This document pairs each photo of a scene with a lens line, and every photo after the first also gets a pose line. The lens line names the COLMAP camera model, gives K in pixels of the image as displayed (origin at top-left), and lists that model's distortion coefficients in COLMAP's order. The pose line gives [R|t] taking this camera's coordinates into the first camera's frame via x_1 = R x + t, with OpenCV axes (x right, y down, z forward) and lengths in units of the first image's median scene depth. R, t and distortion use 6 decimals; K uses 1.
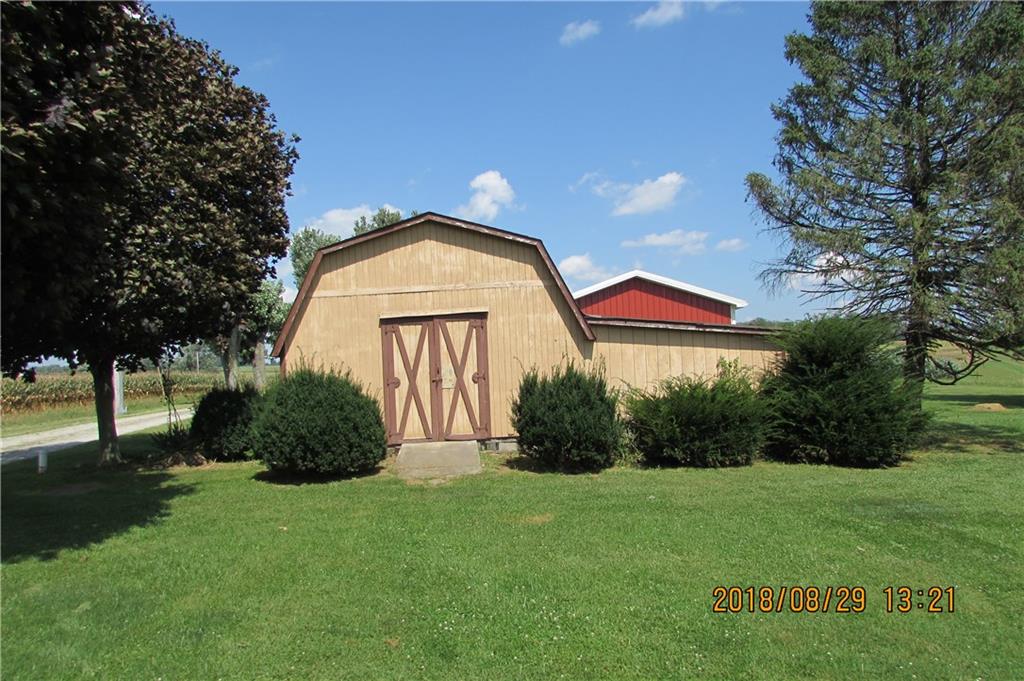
lens RADIAL K [[766.9, 0, 512.0], [0, 766.9, 340.5], [0, 0, 1]] dist [-0.006222, -0.002718]
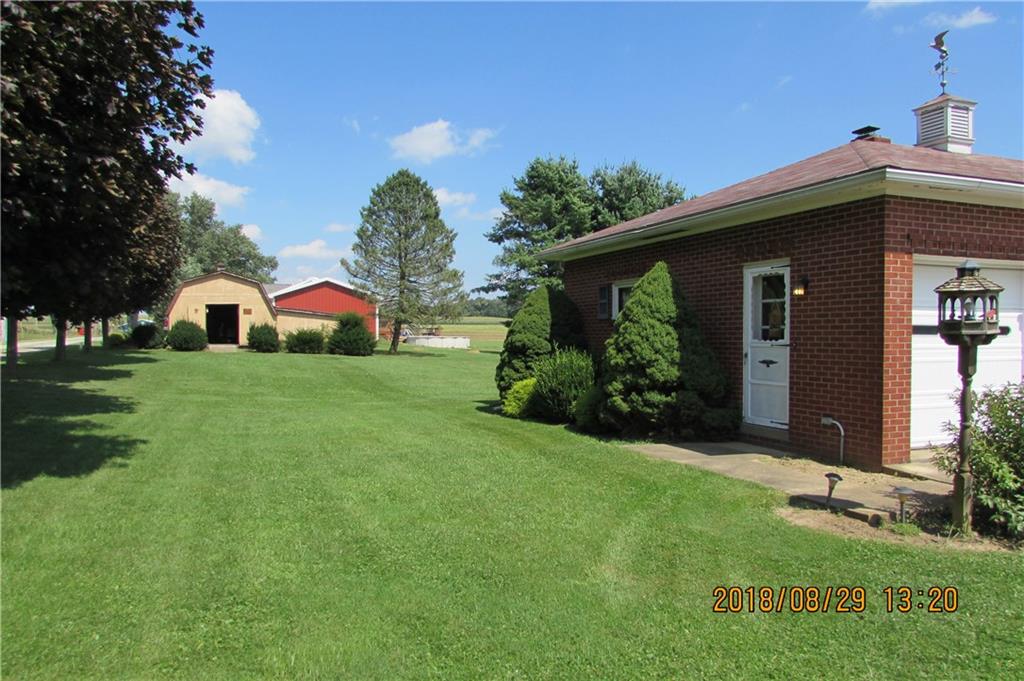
lens RADIAL K [[766.9, 0, 512.0], [0, 766.9, 340.5], [0, 0, 1]] dist [-0.006222, -0.002718]
pose [[0.956199, 0.042762, 0.289578, 0.132280], [-0.055212, 0.997863, 0.034955, -0.063199], [-0.287464, -0.049412, 0.956516, -2.431085]]
